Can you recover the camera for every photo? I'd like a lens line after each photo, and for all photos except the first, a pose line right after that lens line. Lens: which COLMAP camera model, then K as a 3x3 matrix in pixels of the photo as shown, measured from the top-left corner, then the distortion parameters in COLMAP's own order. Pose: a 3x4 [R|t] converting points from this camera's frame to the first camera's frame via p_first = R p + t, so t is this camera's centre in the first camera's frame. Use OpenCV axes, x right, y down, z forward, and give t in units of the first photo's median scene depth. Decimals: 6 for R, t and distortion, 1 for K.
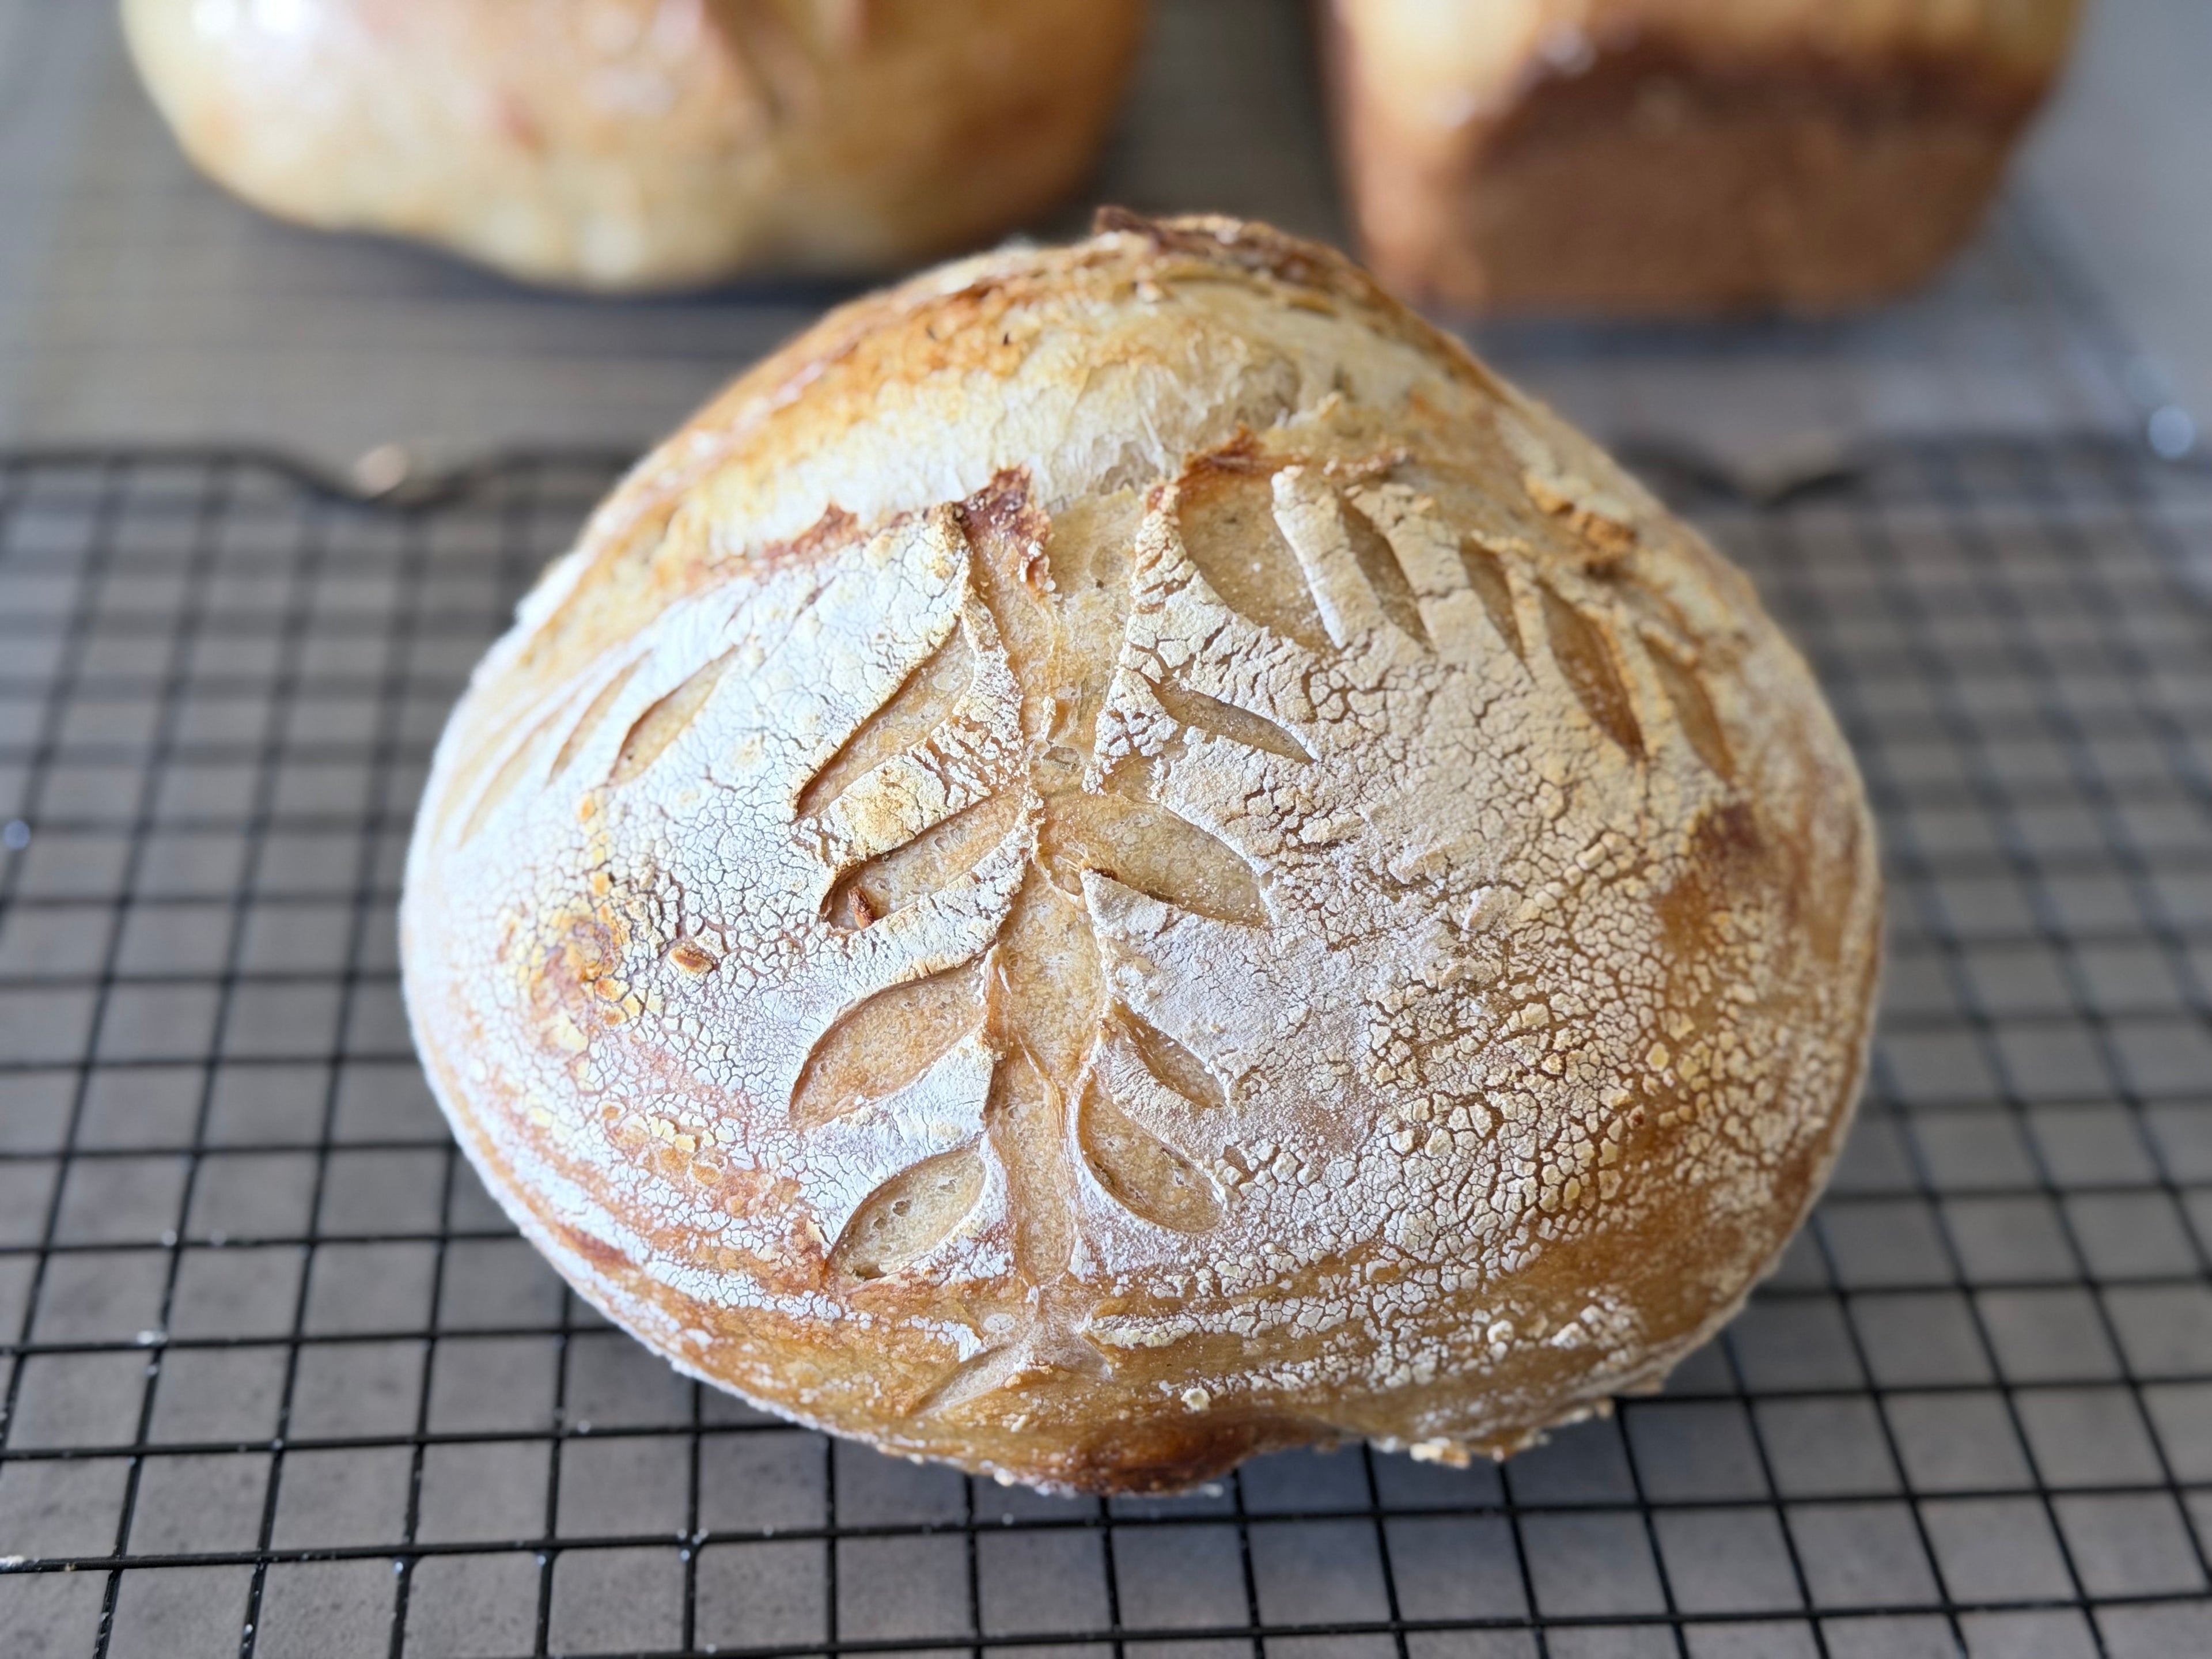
lens RADIAL K [[3249.8, 0, 1106.0], [0, 3249.8, 829.5], [0, 0, 1]] dist [0.153249, 0.007409]
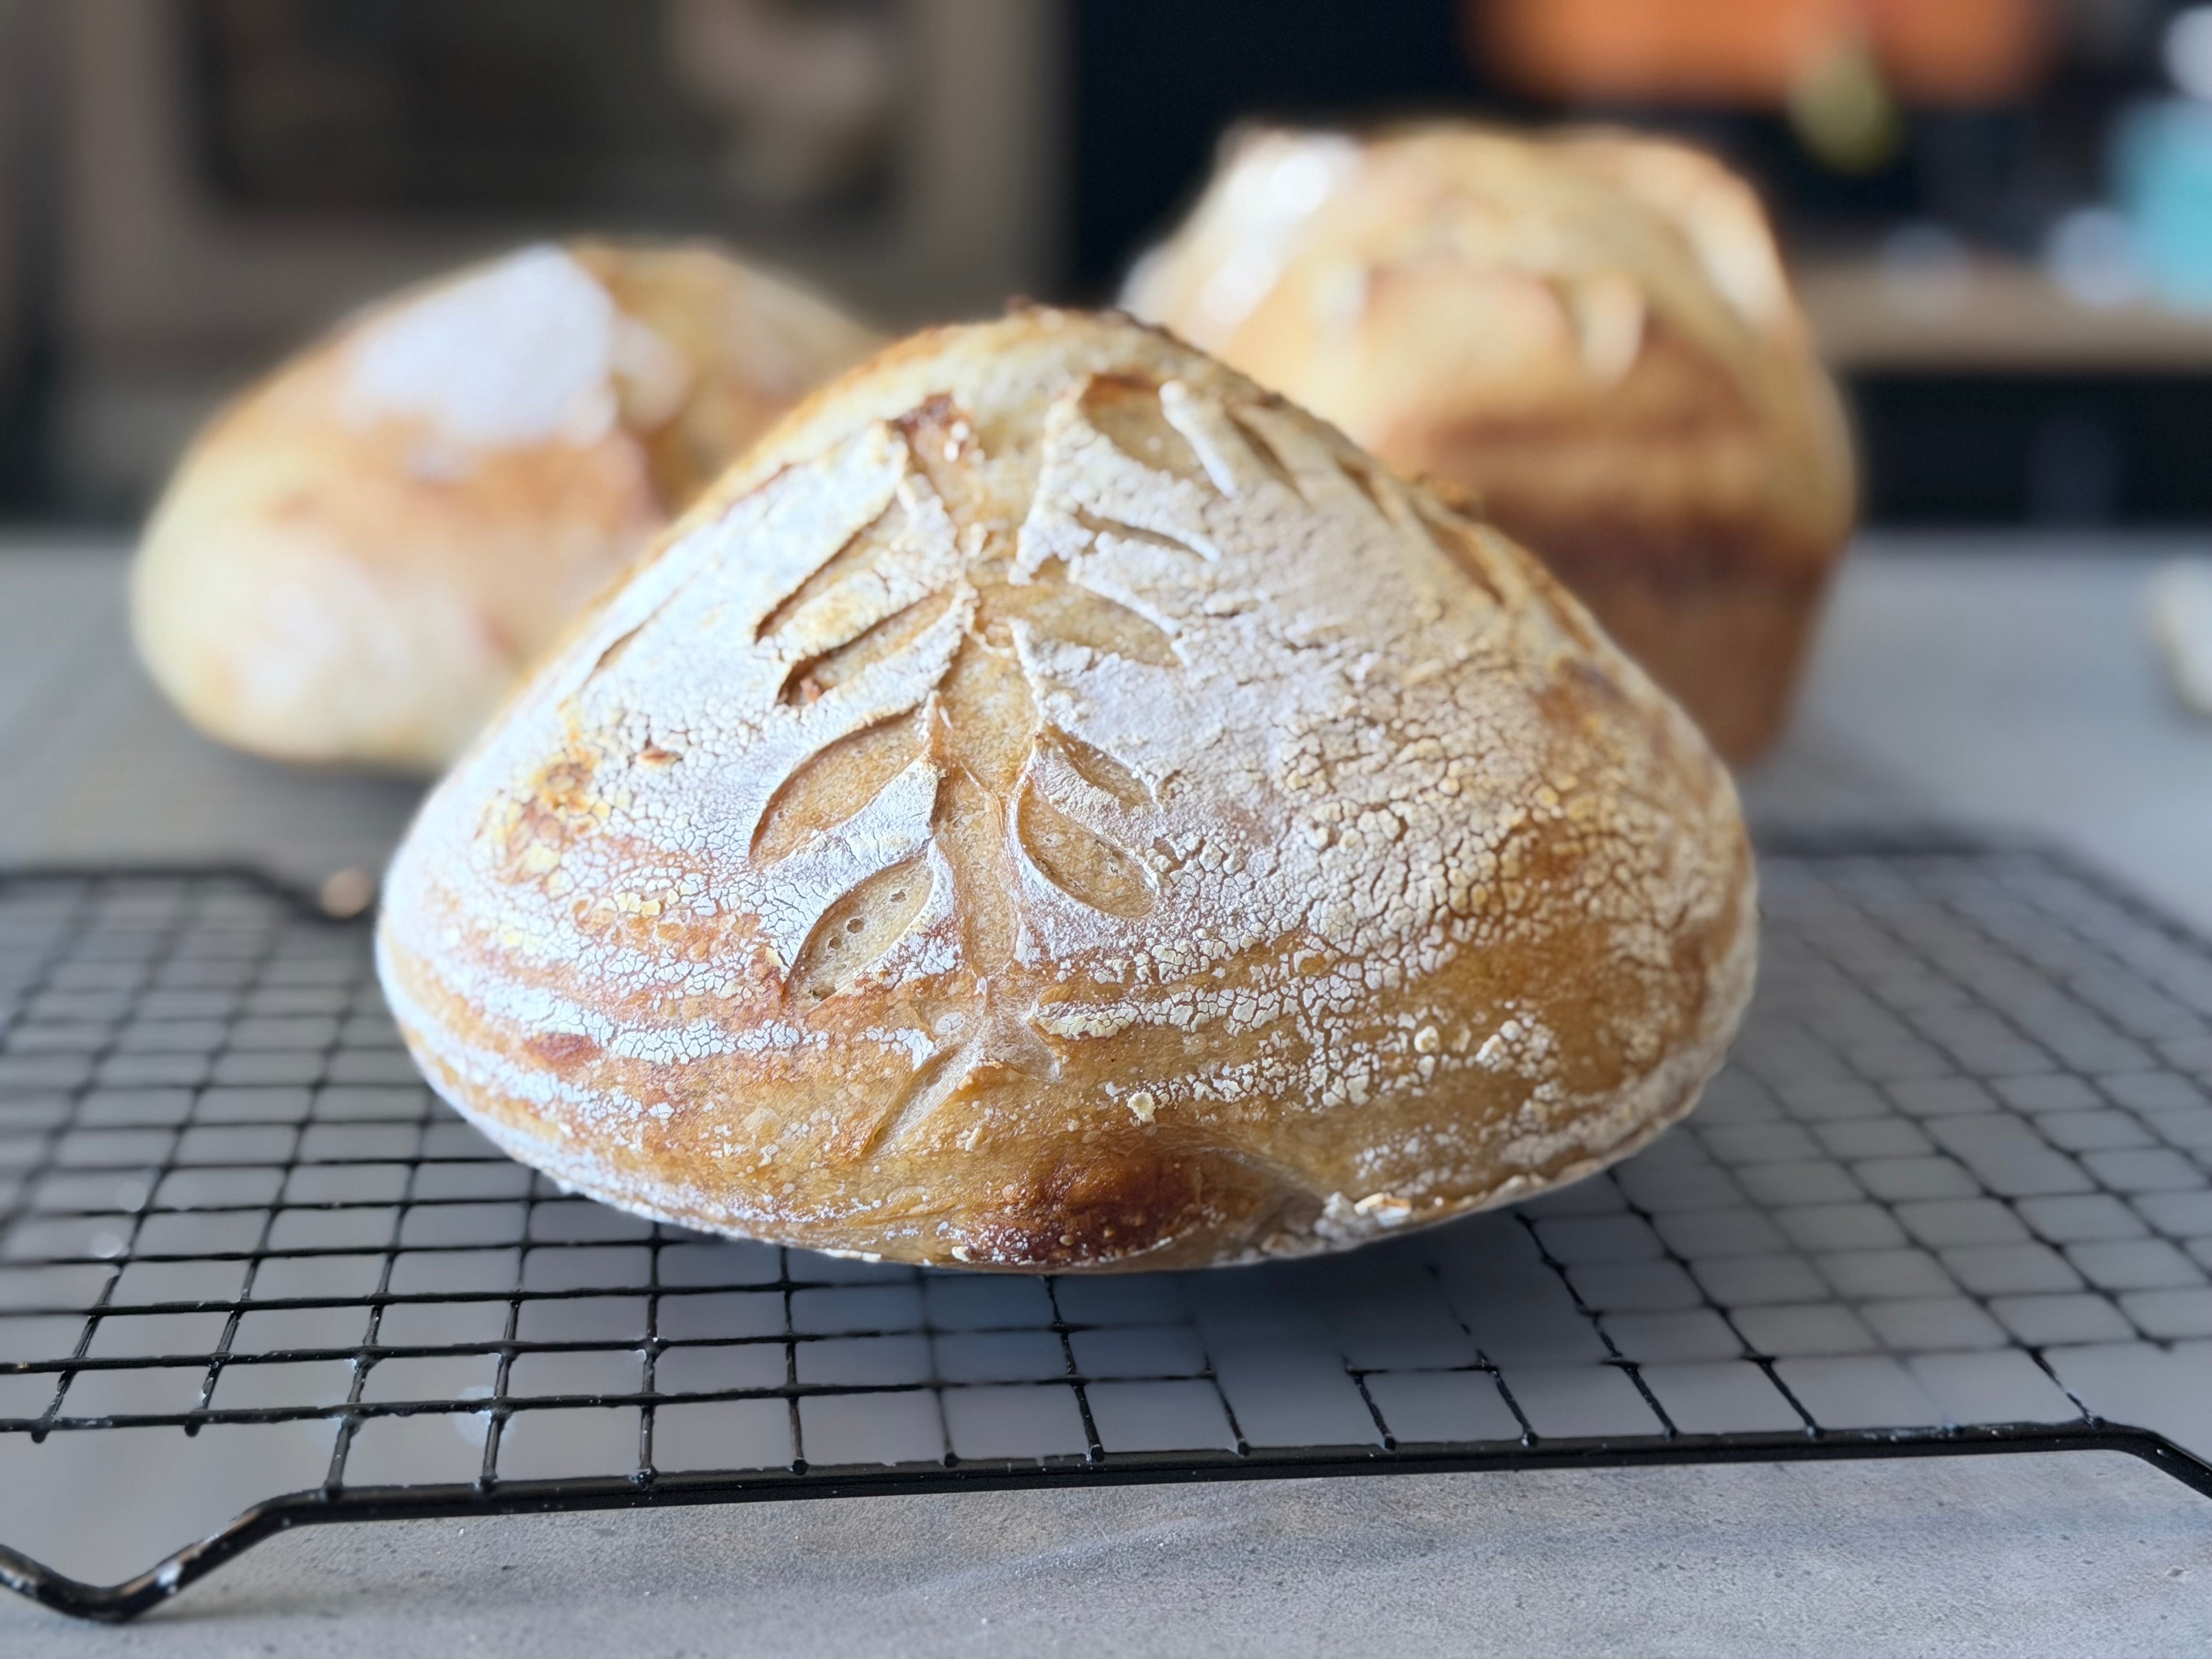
lens RADIAL K [[3249.8, 0, 1106.0], [0, 3249.8, 829.5], [0, 0, 1]] dist [0.153249, 0.007409]
pose [[0.998585, -0.038666, 0.036503, -0.018475], [0.051068, 0.888660, -0.455715, 0.576766], [-0.014818, 0.456934, 0.889377, 0.037982]]
